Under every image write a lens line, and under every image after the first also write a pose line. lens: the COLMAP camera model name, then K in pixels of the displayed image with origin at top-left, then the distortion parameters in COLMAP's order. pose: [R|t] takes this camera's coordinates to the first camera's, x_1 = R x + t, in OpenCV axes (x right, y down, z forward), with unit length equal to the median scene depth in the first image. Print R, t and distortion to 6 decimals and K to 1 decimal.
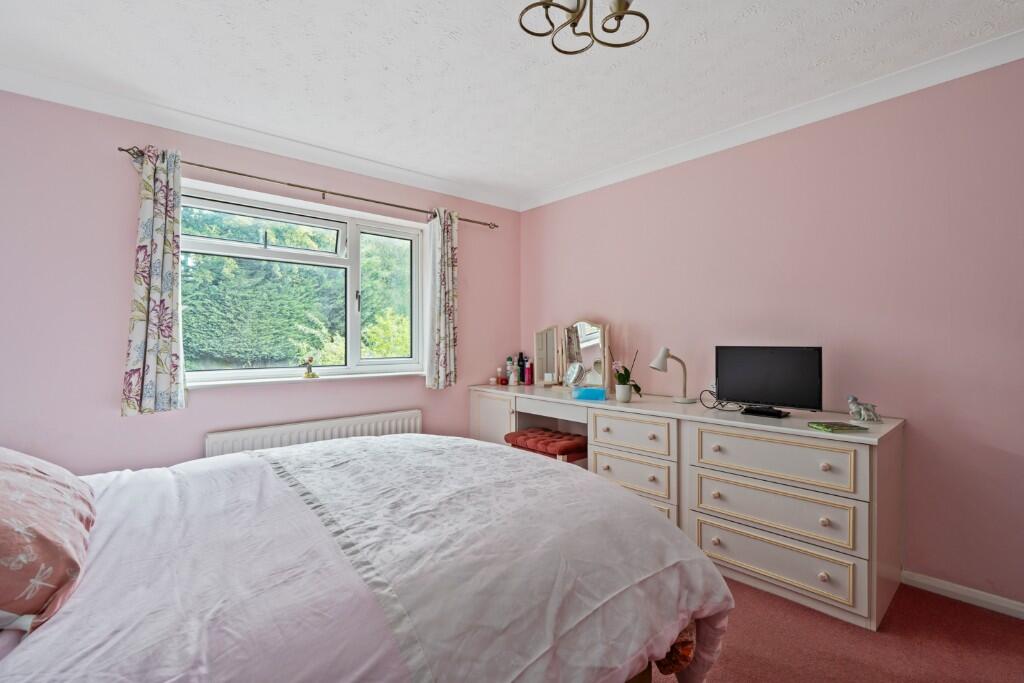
lens RADIAL K [[465.4, 0, 514.5], [0, 465.4, 335.5], [0, 0, 1]] dist [0.000068, -0.000140]
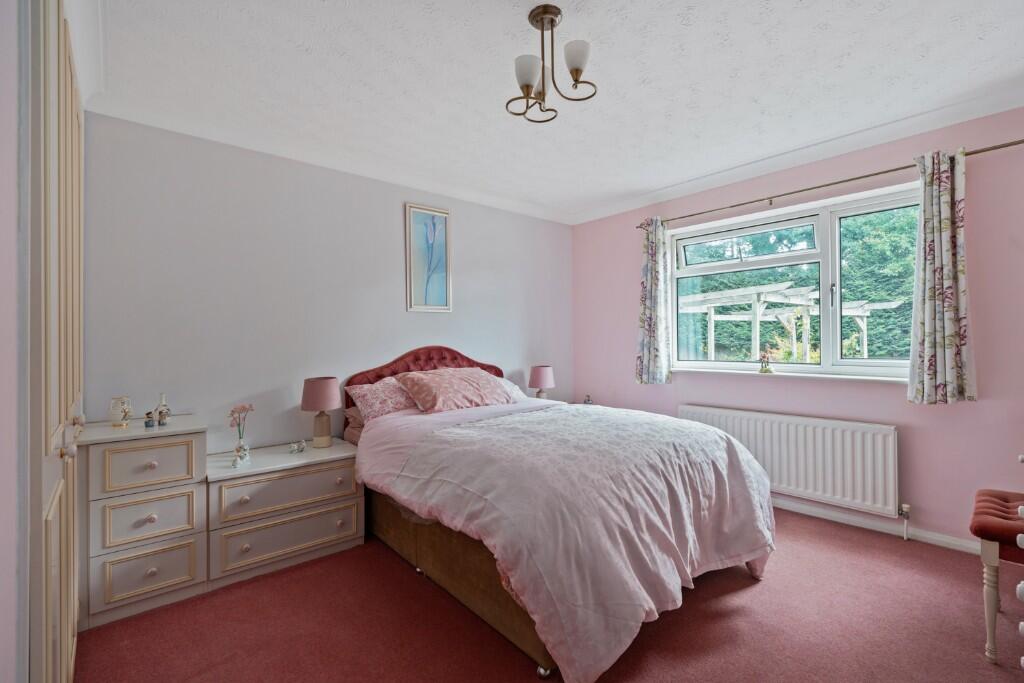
lens RADIAL K [[465.4, 0, 514.5], [0, 465.4, 335.5], [0, 0, 1]] dist [0.000068, -0.000140]
pose [[-0.000513, -0.011526, -0.999933, 0.566346], [0.016072, 0.999804, -0.011533, 0.005746], [0.999871, -0.016077, -0.000328, 0.362347]]
